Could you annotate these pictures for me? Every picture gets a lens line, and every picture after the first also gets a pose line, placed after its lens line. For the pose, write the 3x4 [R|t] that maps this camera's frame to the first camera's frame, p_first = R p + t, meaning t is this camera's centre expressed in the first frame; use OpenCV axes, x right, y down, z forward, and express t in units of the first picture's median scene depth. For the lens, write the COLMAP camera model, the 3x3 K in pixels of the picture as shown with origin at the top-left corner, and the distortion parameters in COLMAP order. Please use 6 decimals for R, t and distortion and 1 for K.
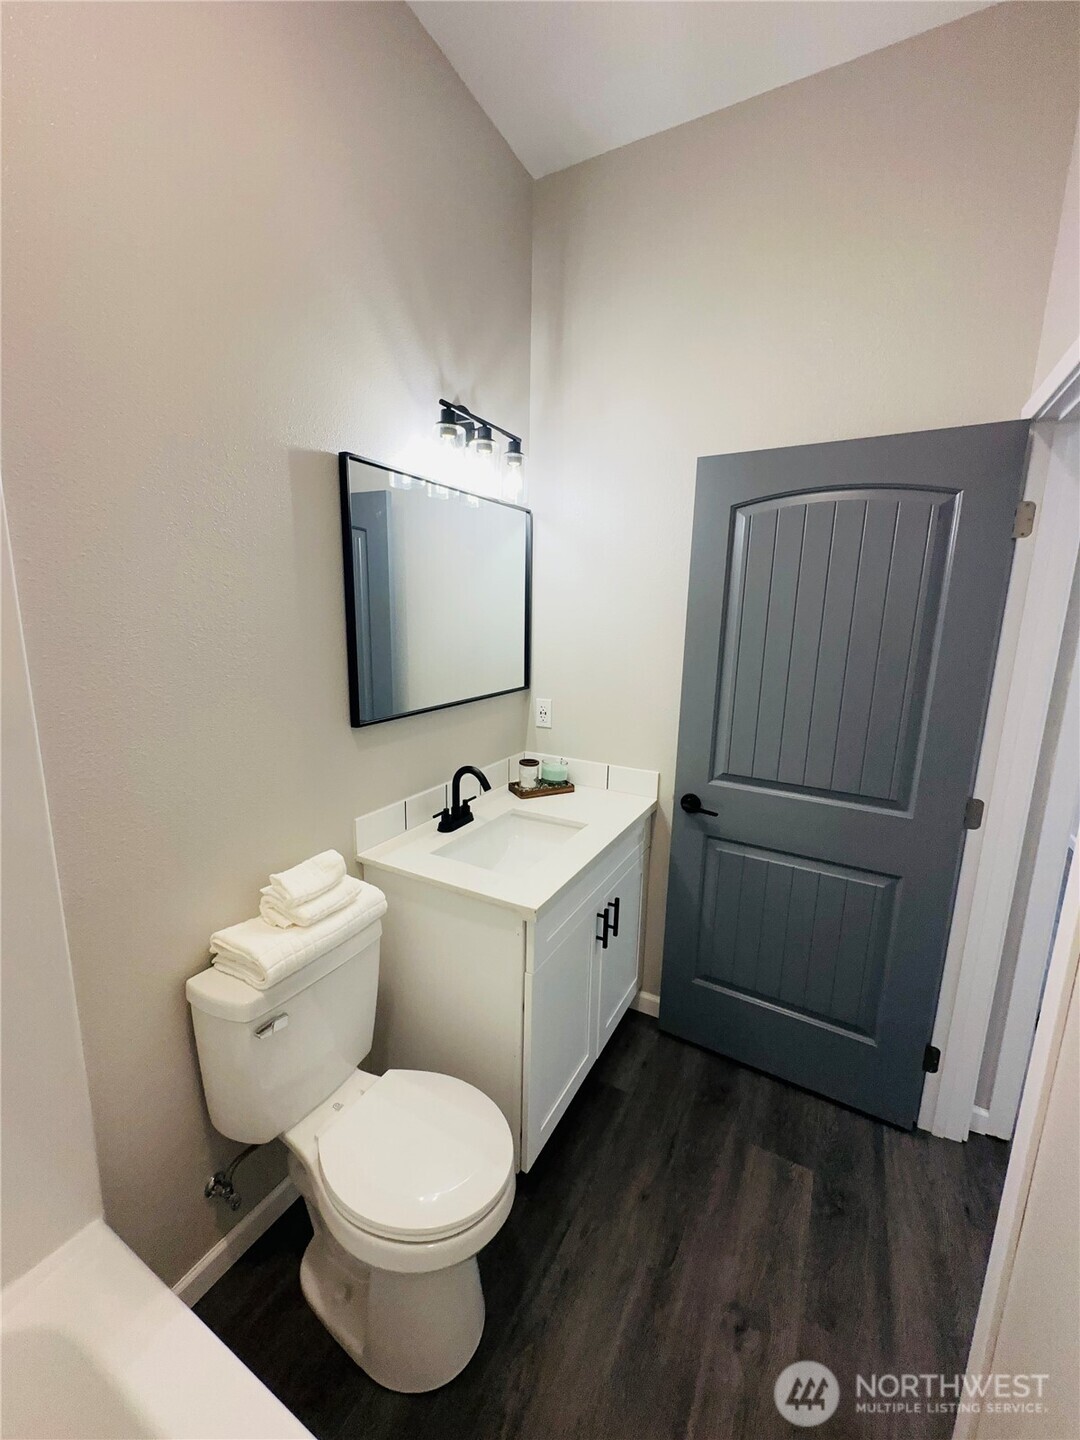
lens RADIAL K [[570.0, 0, 540.0], [0, 570.0, 720.0], [0, 0, 1]] dist [-0.002118, -0.000008]
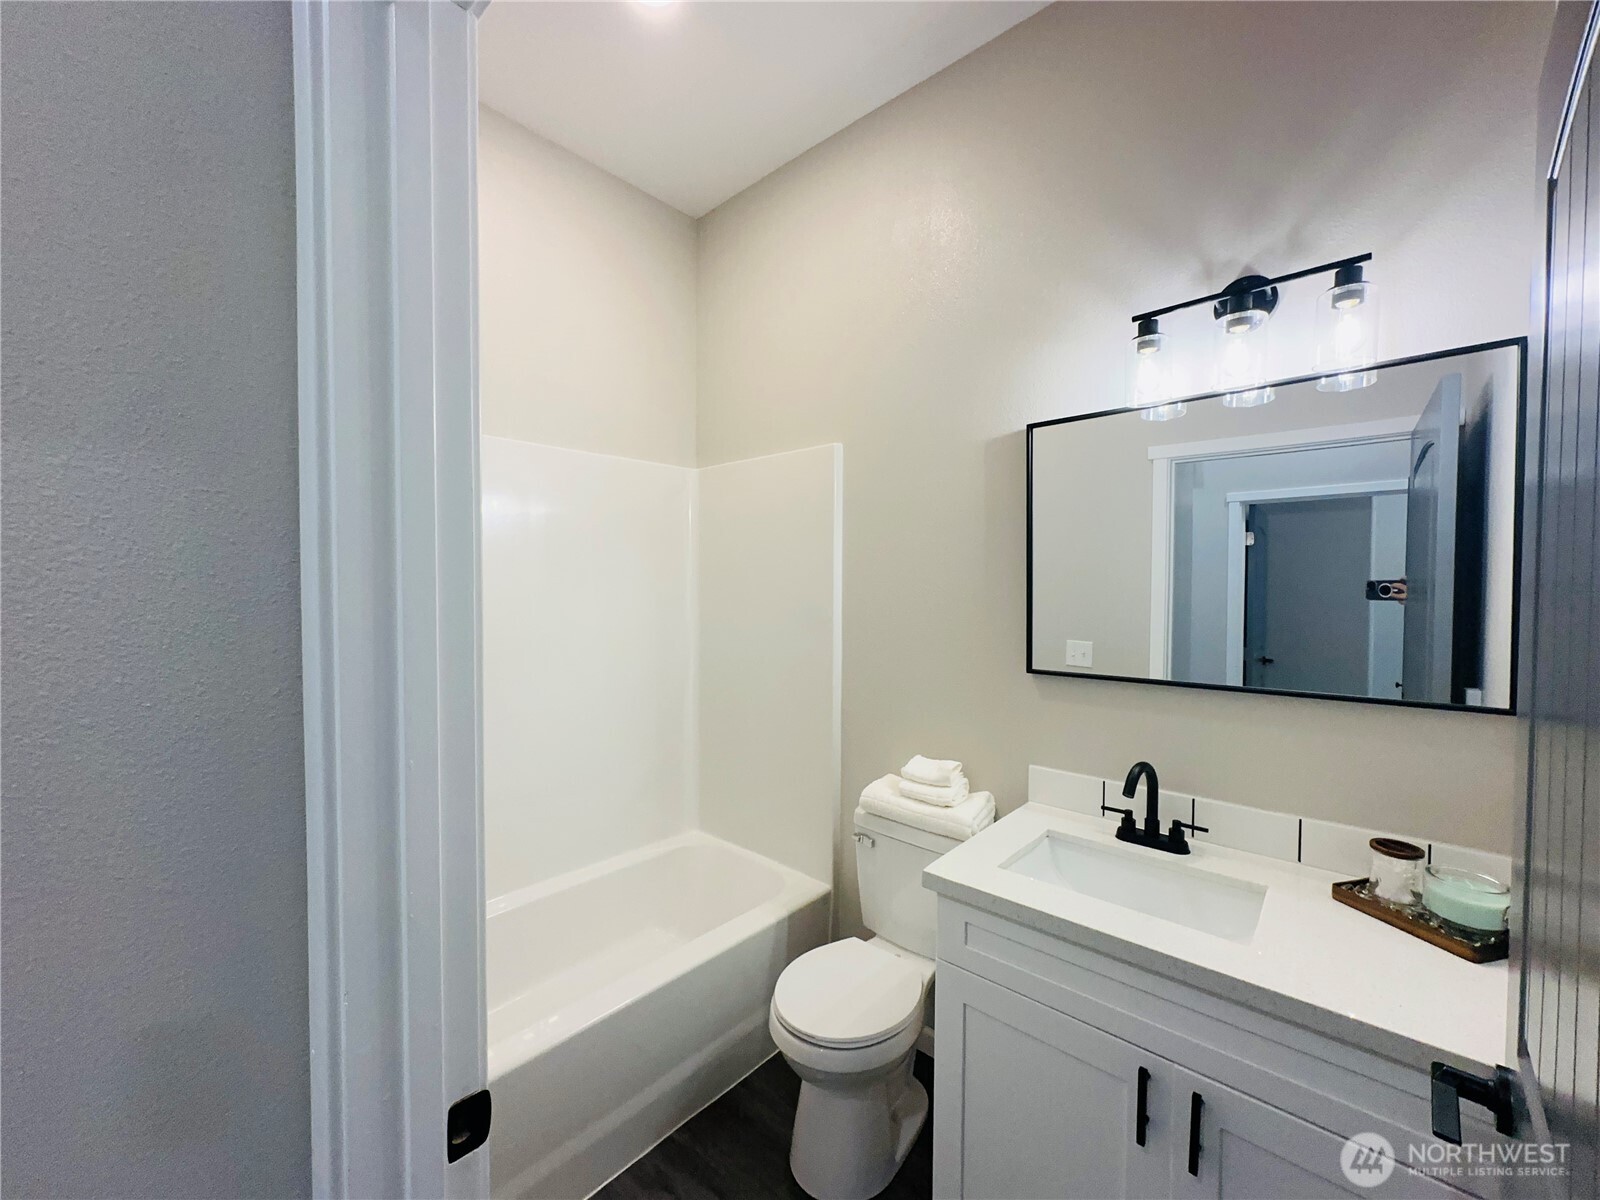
lens RADIAL K [[633.3, 0, 800.0], [0, 633.3, 600.0], [0, 0, 1]] dist [-0.002118, -0.000008]
pose [[-0.214666, -0.000165, -0.976687, 0.776663], [-0.197439, 0.979361, 0.043230, -0.072355], [0.956523, 0.202116, -0.210268, 0.714401]]
